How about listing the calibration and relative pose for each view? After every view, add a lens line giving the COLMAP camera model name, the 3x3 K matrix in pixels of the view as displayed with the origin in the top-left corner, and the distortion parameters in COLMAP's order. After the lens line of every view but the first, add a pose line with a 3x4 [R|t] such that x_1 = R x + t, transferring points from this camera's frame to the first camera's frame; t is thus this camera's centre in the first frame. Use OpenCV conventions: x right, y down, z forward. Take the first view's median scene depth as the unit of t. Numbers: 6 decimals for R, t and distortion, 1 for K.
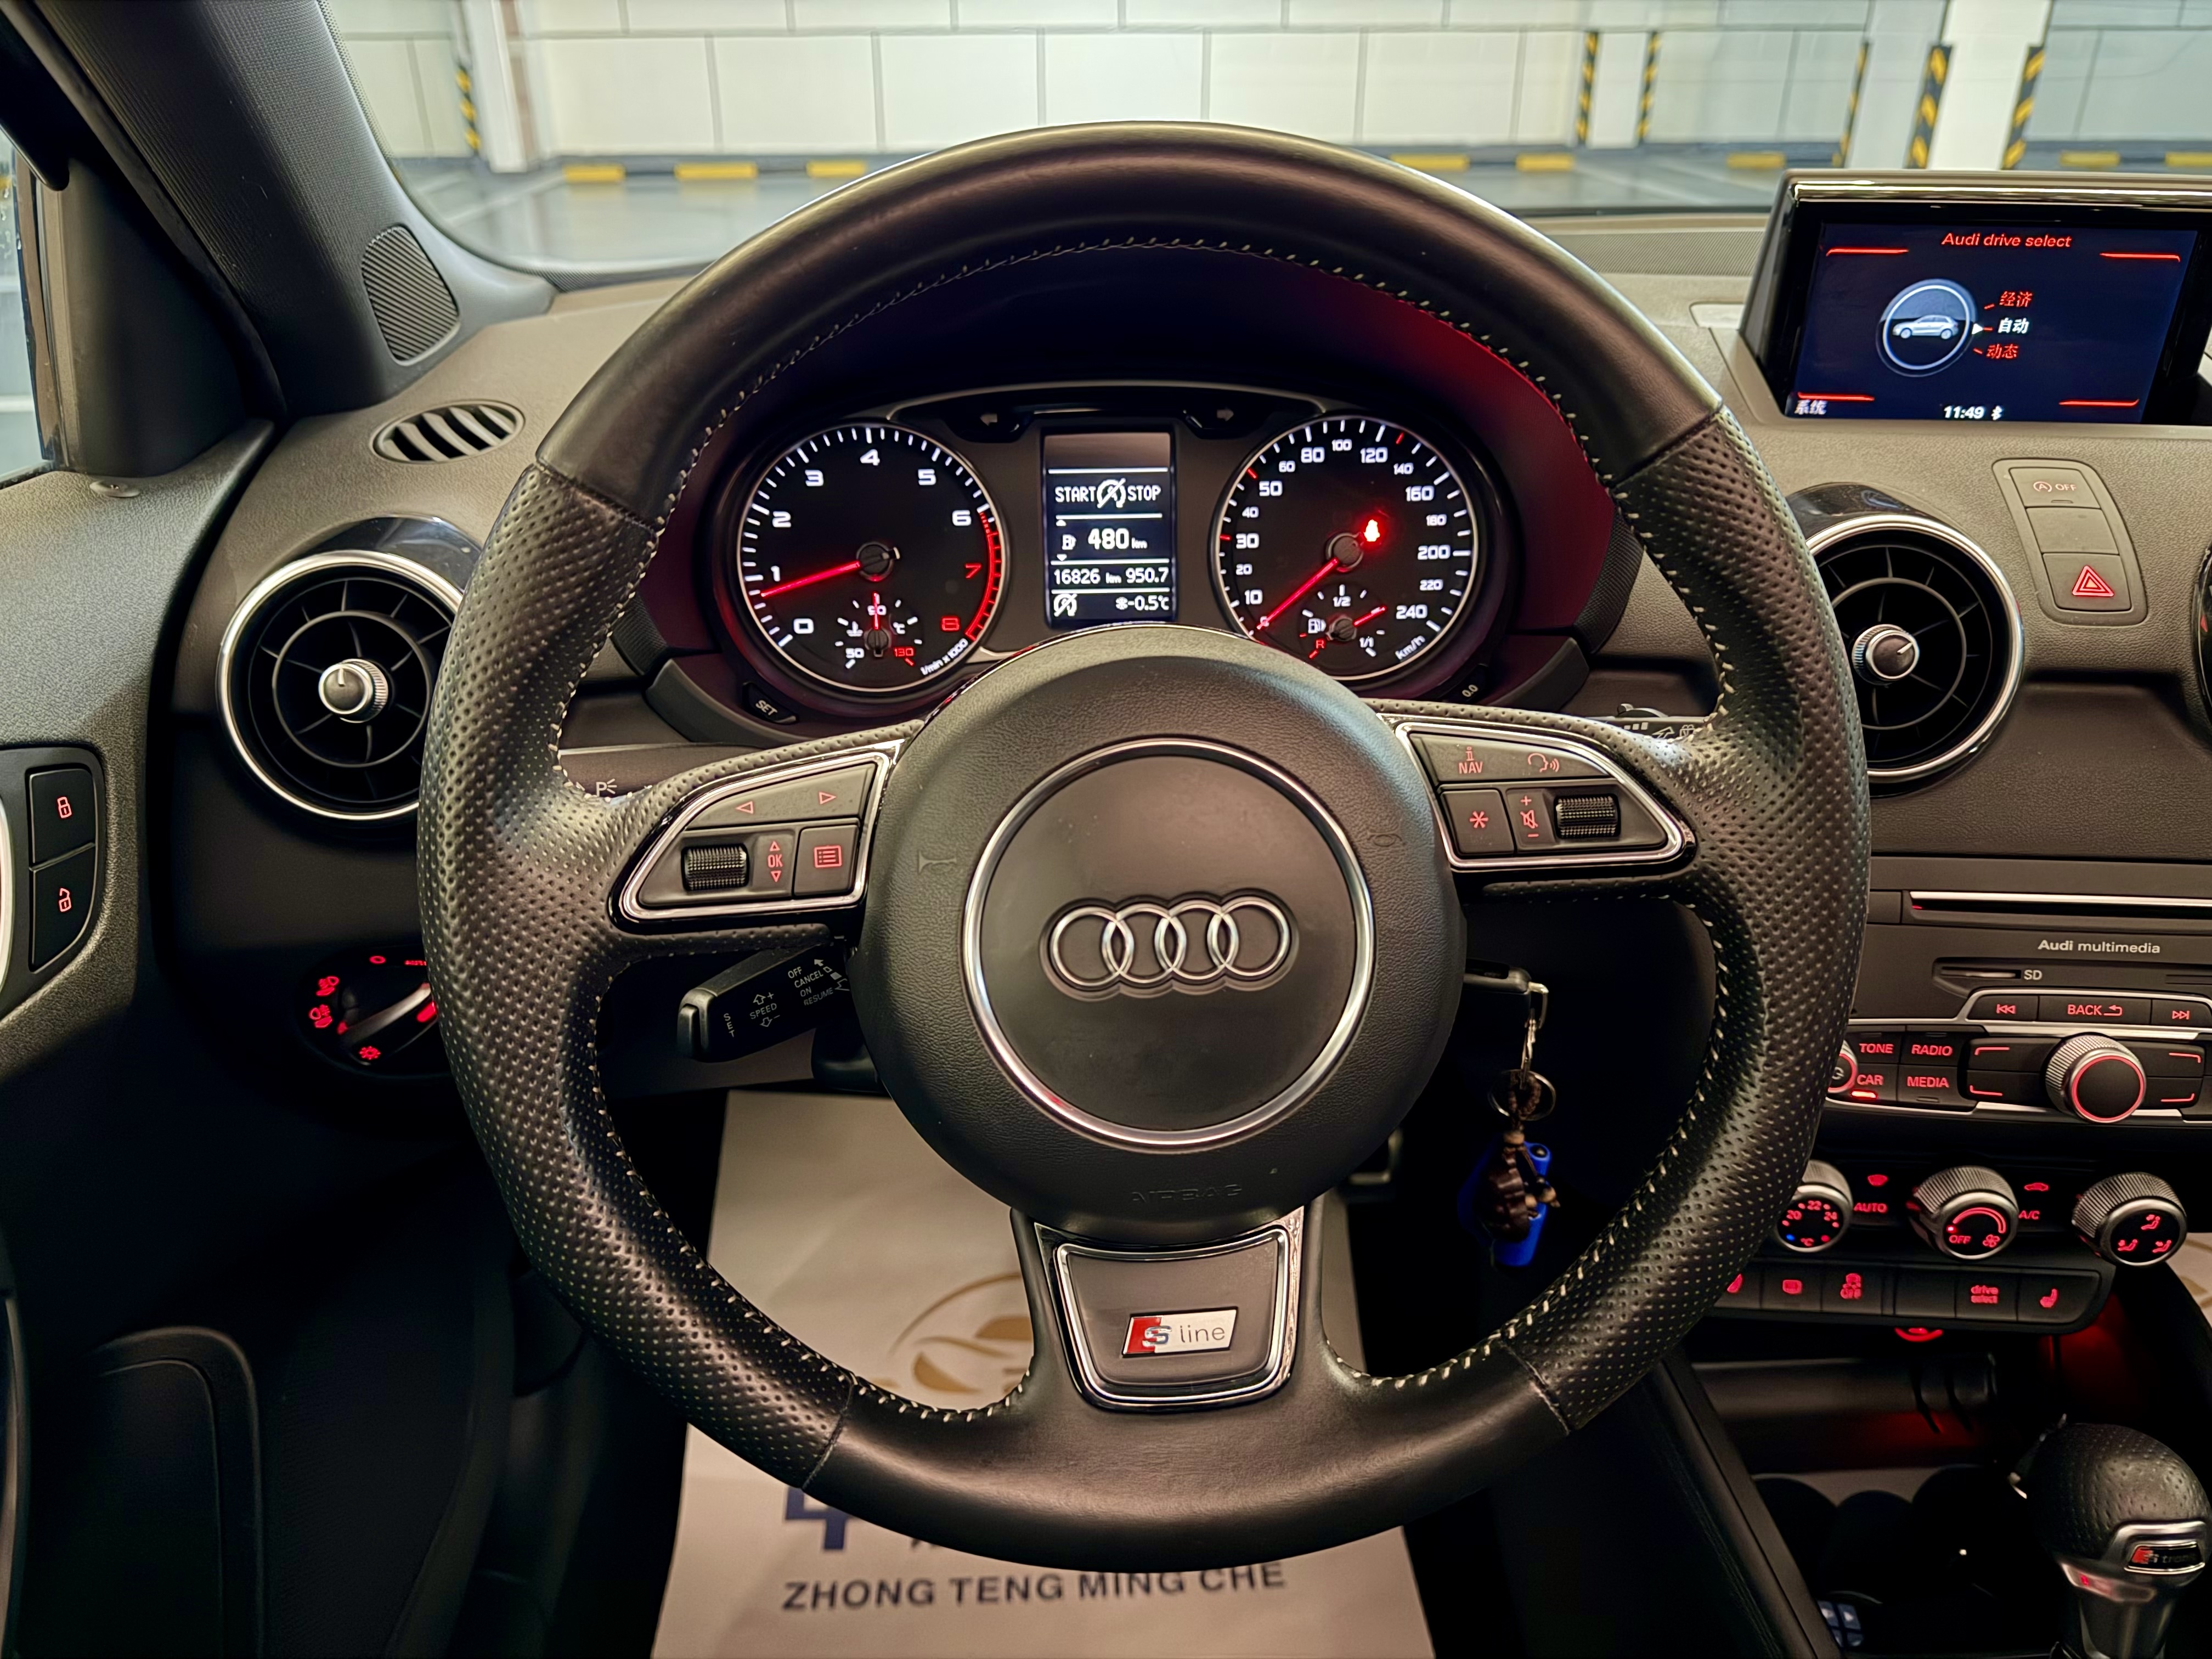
lens RADIAL K [[1552.6, 0, 1103.8], [0, 1552.6, 842.2], [0, 0, 1]] dist [0.140662, -0.253387]
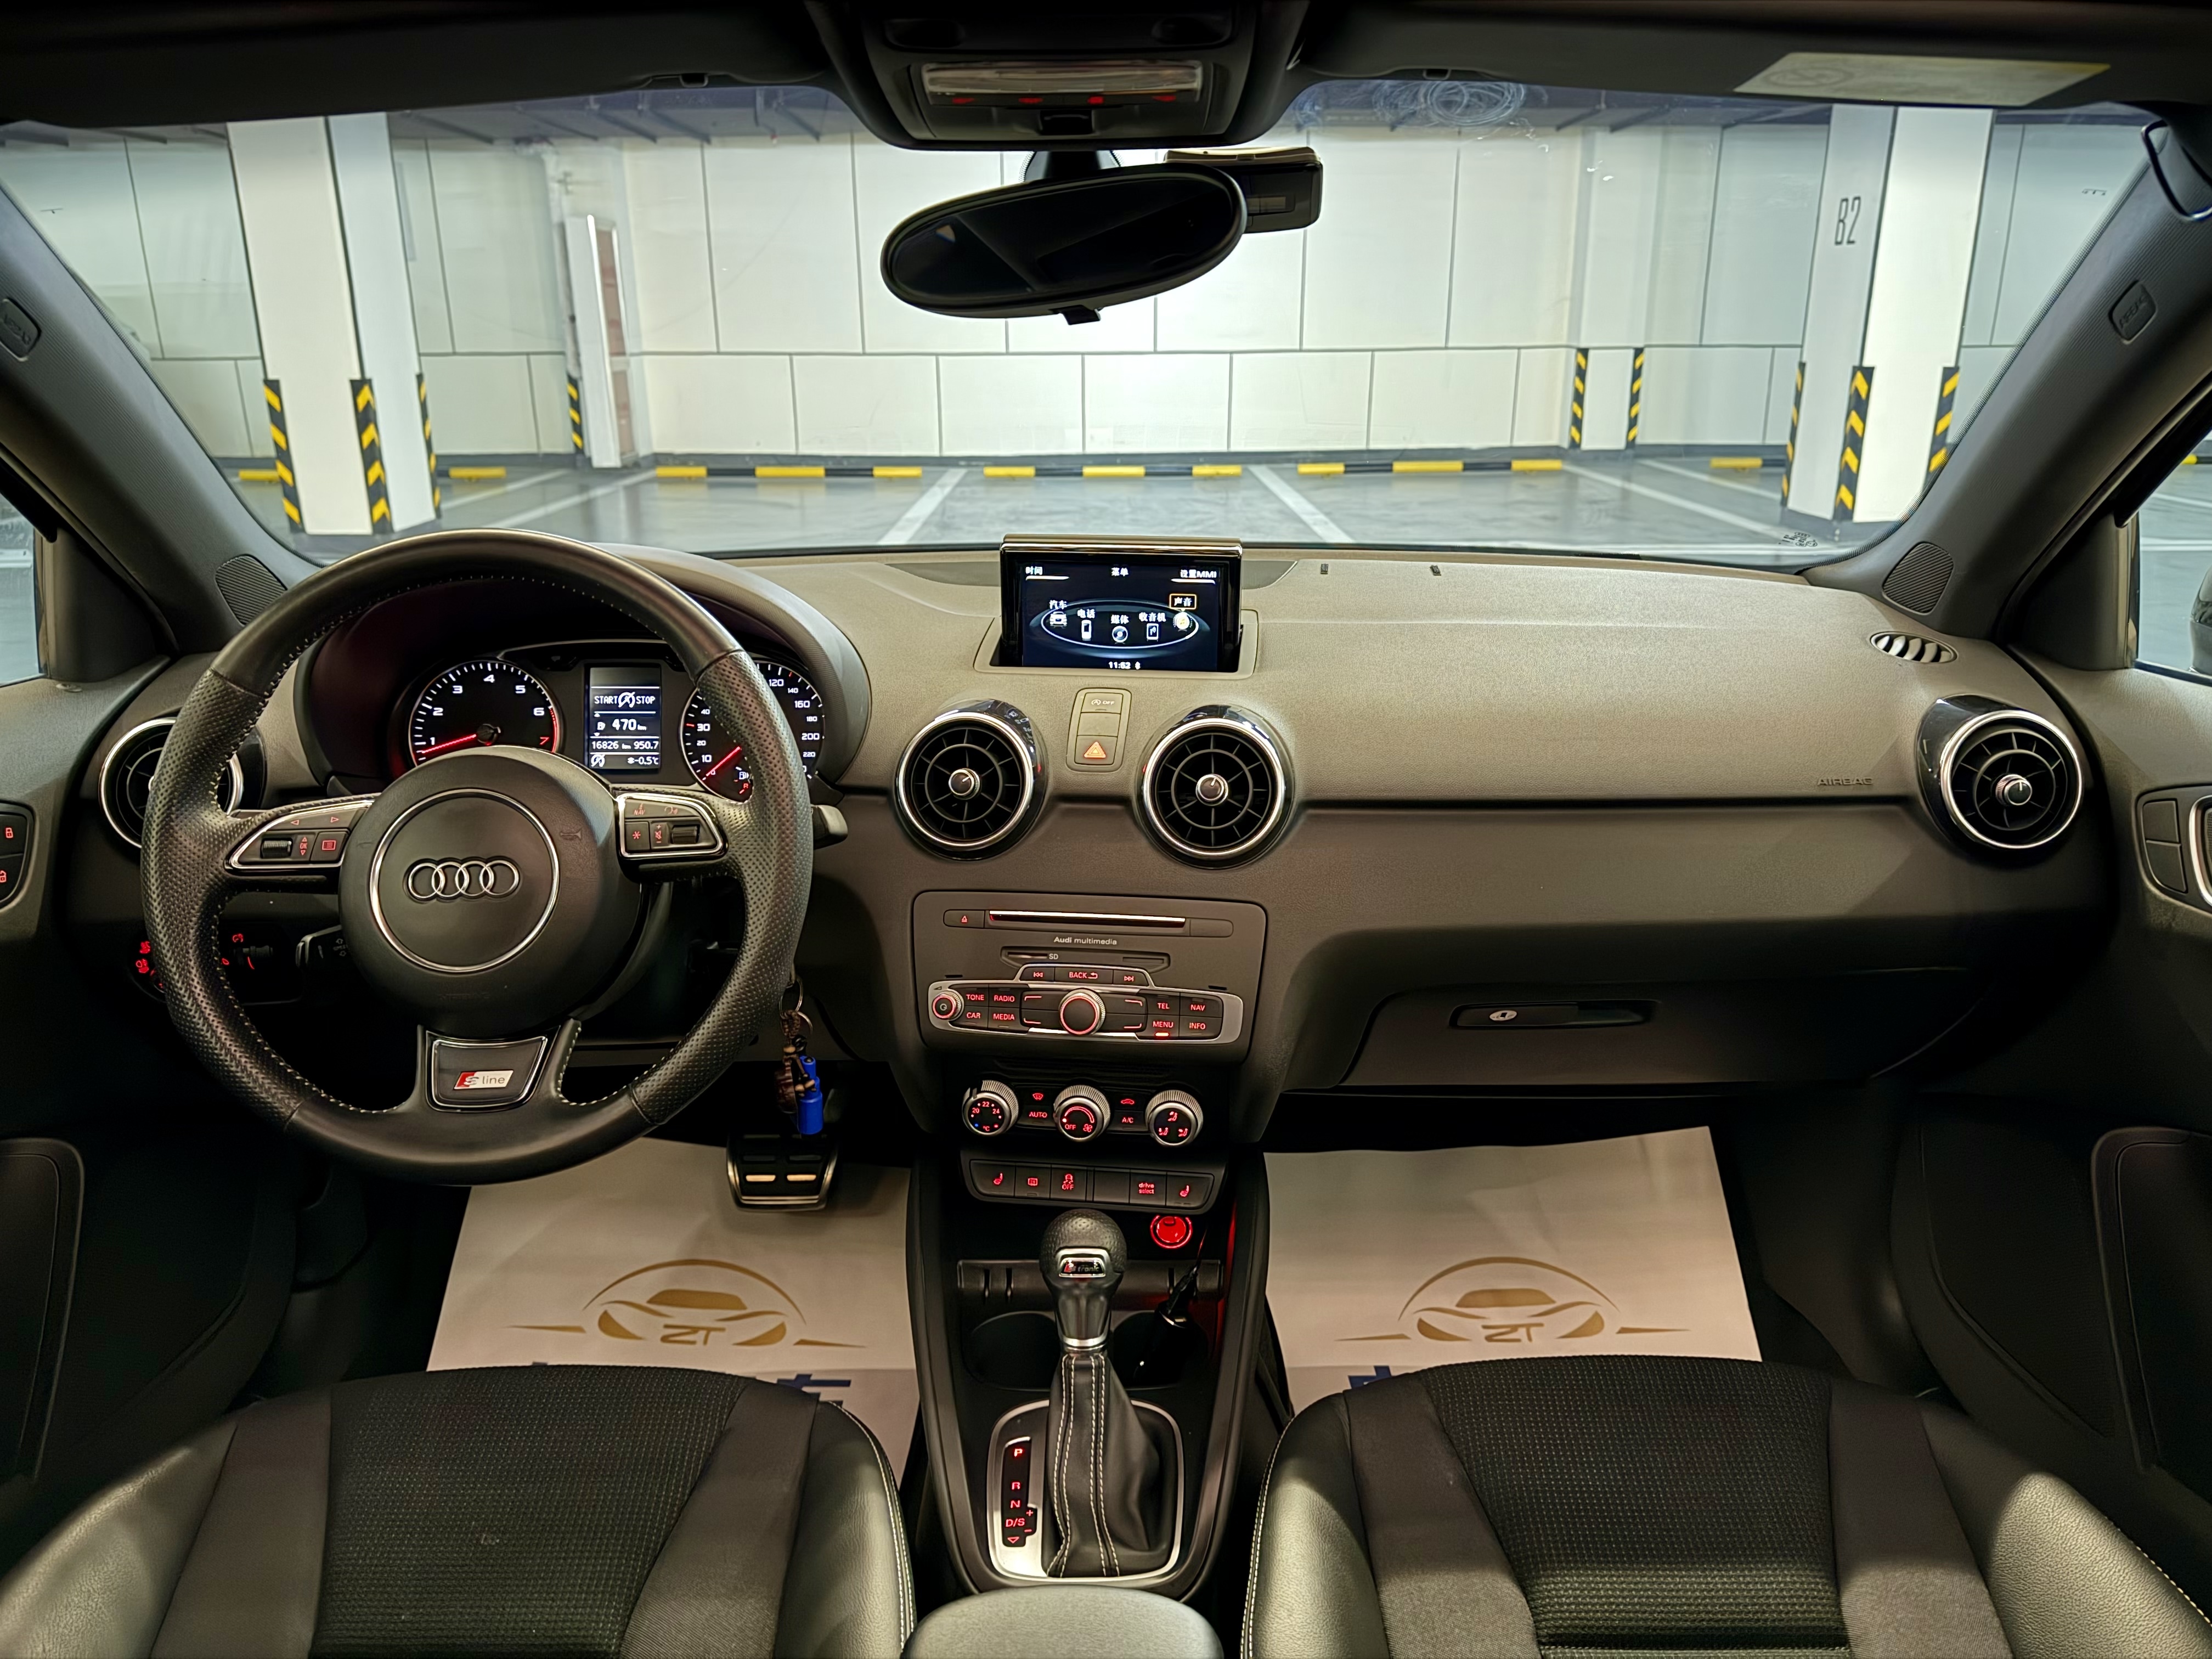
lens RADIAL K [[1547.6, 0, 1109.9], [0, 1547.6, 830.6], [0, 0, 1]] dist [0.154090, -0.289192]
pose [[0.998670, 0.015444, -0.049194, 0.644377], [-0.023603, 0.985182, -0.169879, 0.213613], [0.045841, 0.170815, 0.984236, -0.706194]]
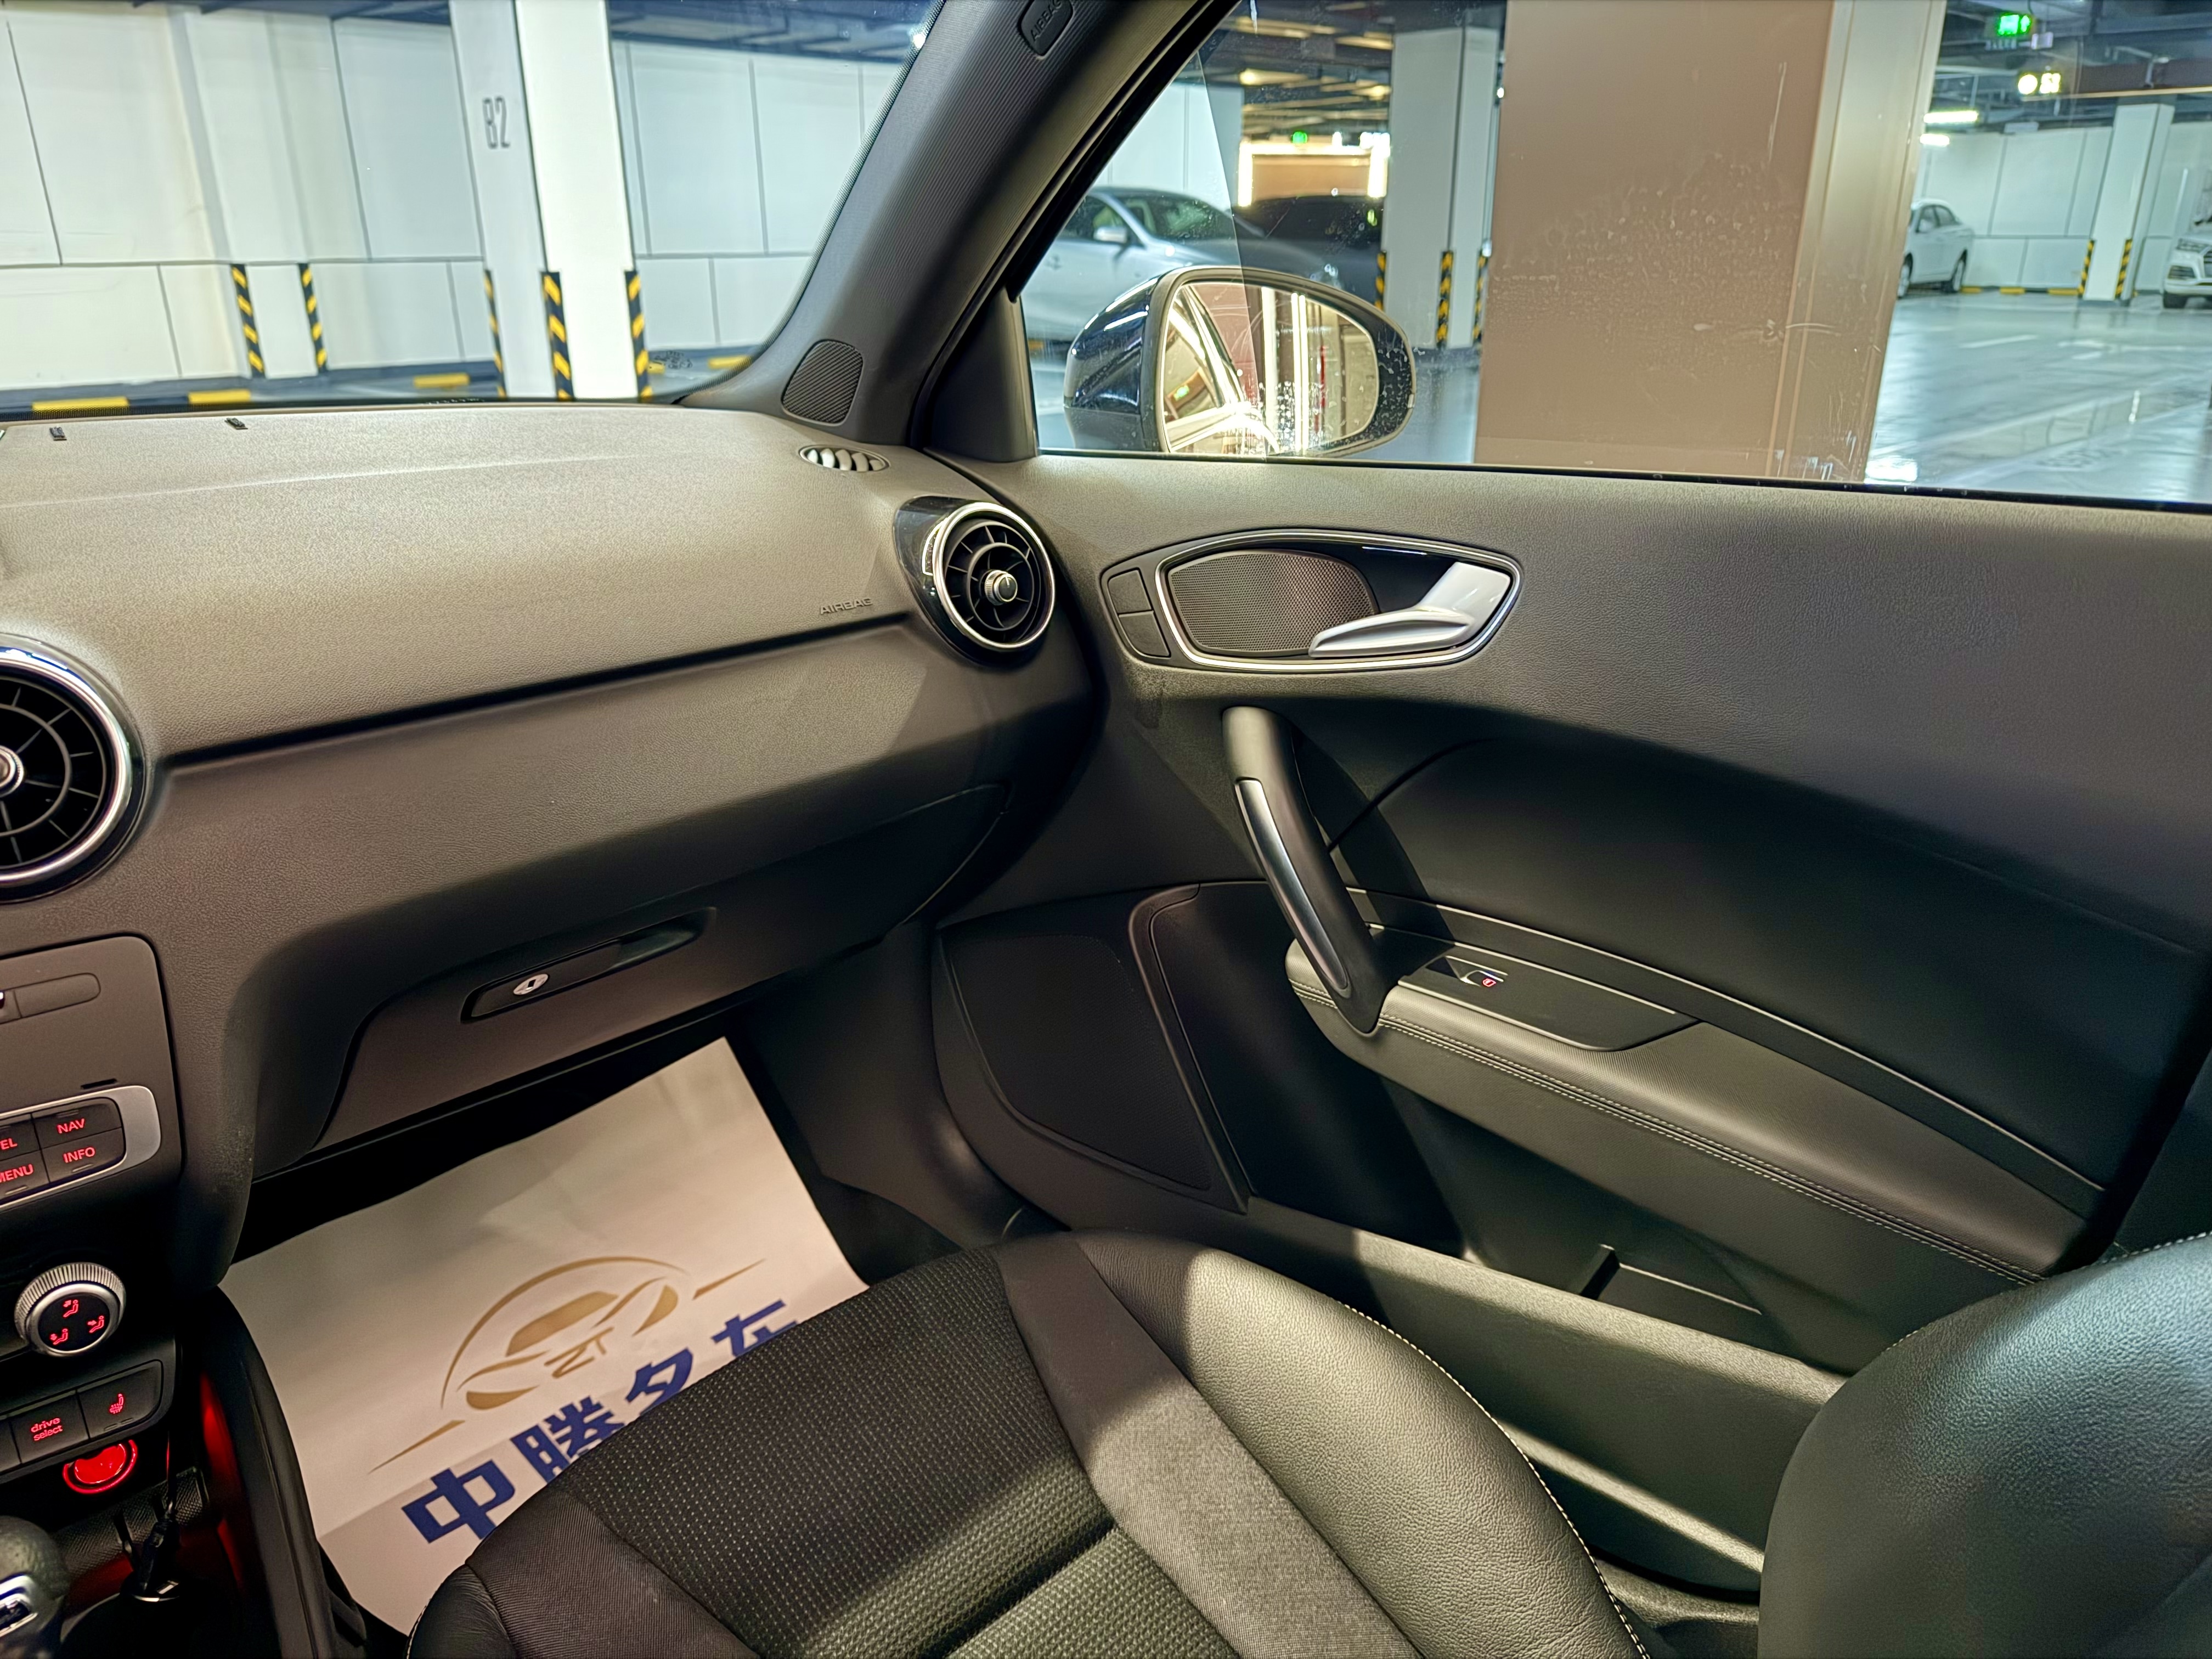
lens RADIAL K [[1569.4, 0, 1098.6], [0, 1569.4, 833.9], [0, 0, 1]] dist [0.026511, -0.036498]
pose [[0.758394, -0.232831, 0.608792, 0.589870], [0.308268, 0.951083, -0.020280, 0.164652], [-0.574290, 0.203052, 0.793070, -0.293369]]
